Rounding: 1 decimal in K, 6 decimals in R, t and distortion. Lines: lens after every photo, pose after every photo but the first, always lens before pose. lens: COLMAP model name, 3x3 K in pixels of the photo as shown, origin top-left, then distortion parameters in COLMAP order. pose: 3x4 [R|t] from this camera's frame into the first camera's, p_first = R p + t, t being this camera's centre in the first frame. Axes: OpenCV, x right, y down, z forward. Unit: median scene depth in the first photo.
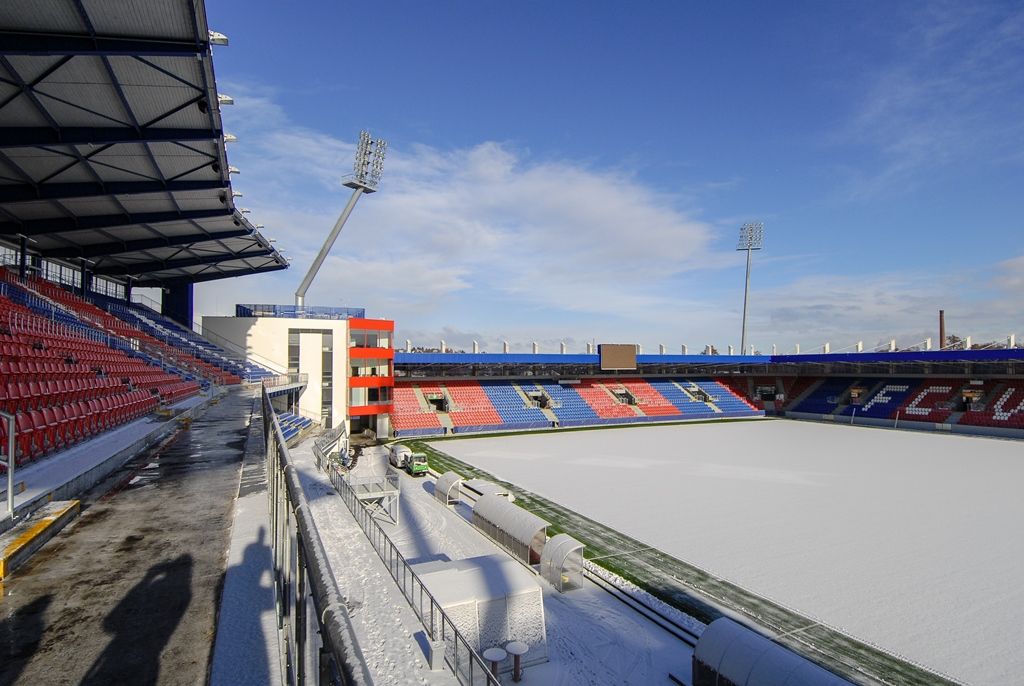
lens RADIAL K [[535.2, 0, 514.8], [0, 535.2, 347.8], [0, 0, 1]] dist [0.050421, -0.055339]
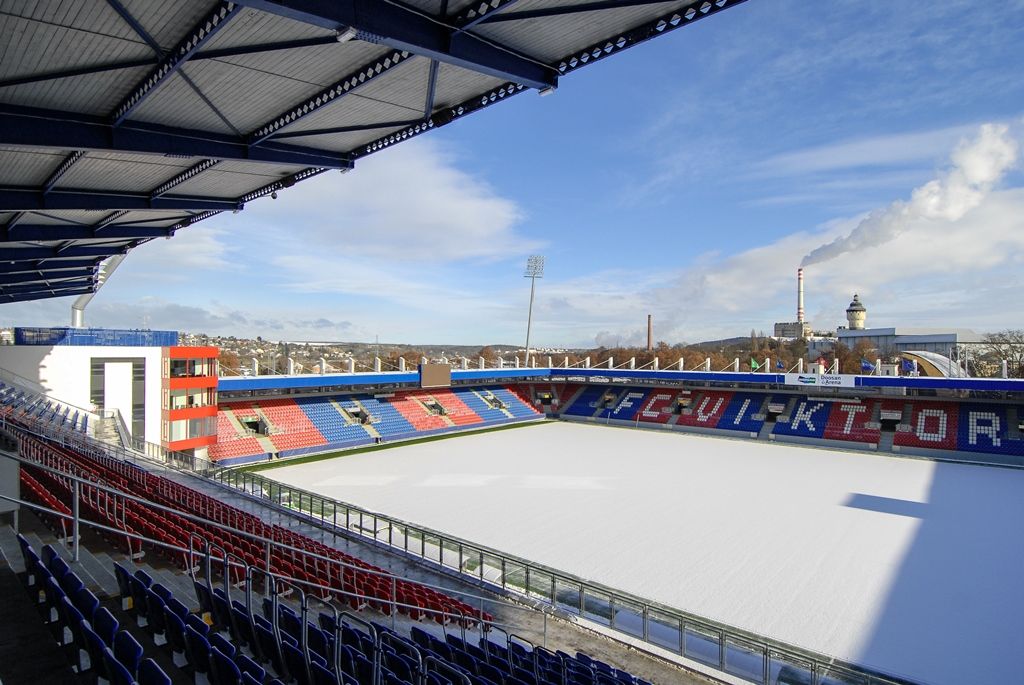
lens RADIAL K [[535.2, 0, 514.8], [0, 535.2, 347.3], [0, 0, 1]] dist [0.050421, -0.055339]
pose [[0.908148, 0.014624, 0.418394, -0.119915], [-0.025076, 0.999495, 0.019493, -0.064415], [-0.417898, -0.028194, 0.908056, -0.066181]]
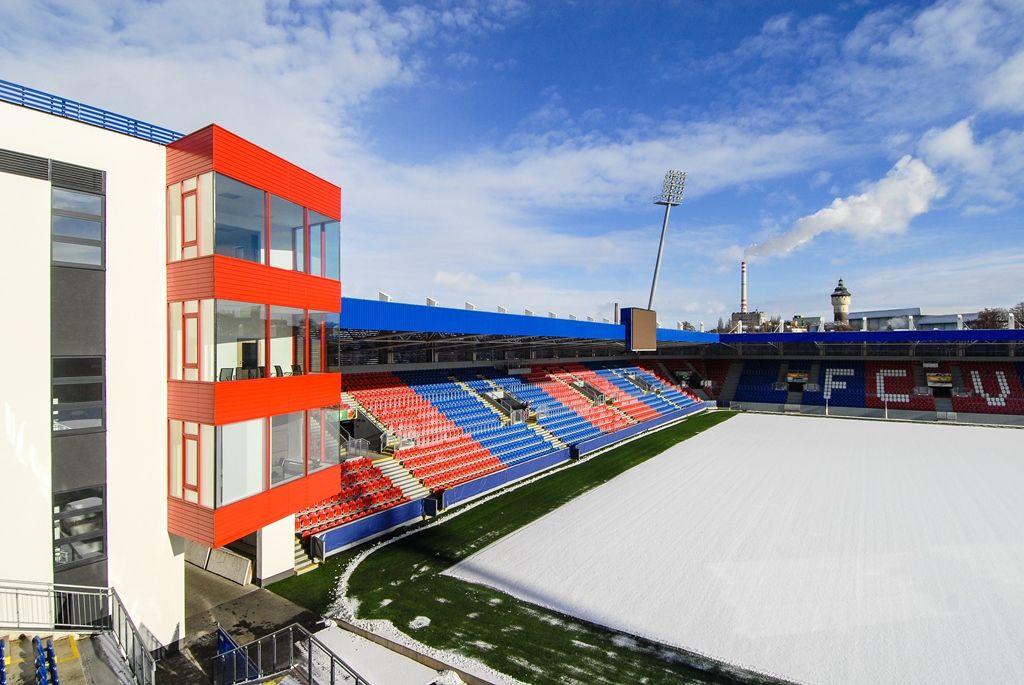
lens RADIAL K [[535.2, 0, 514.8], [0, 535.2, 347.3], [0, 0, 1]] dist [0.050421, -0.055339]
pose [[0.855103, 0.004830, 0.518435, -0.237436], [-0.022247, 0.999377, 0.027382, 0.022694], [-0.517980, -0.034948, 0.854679, 0.548787]]
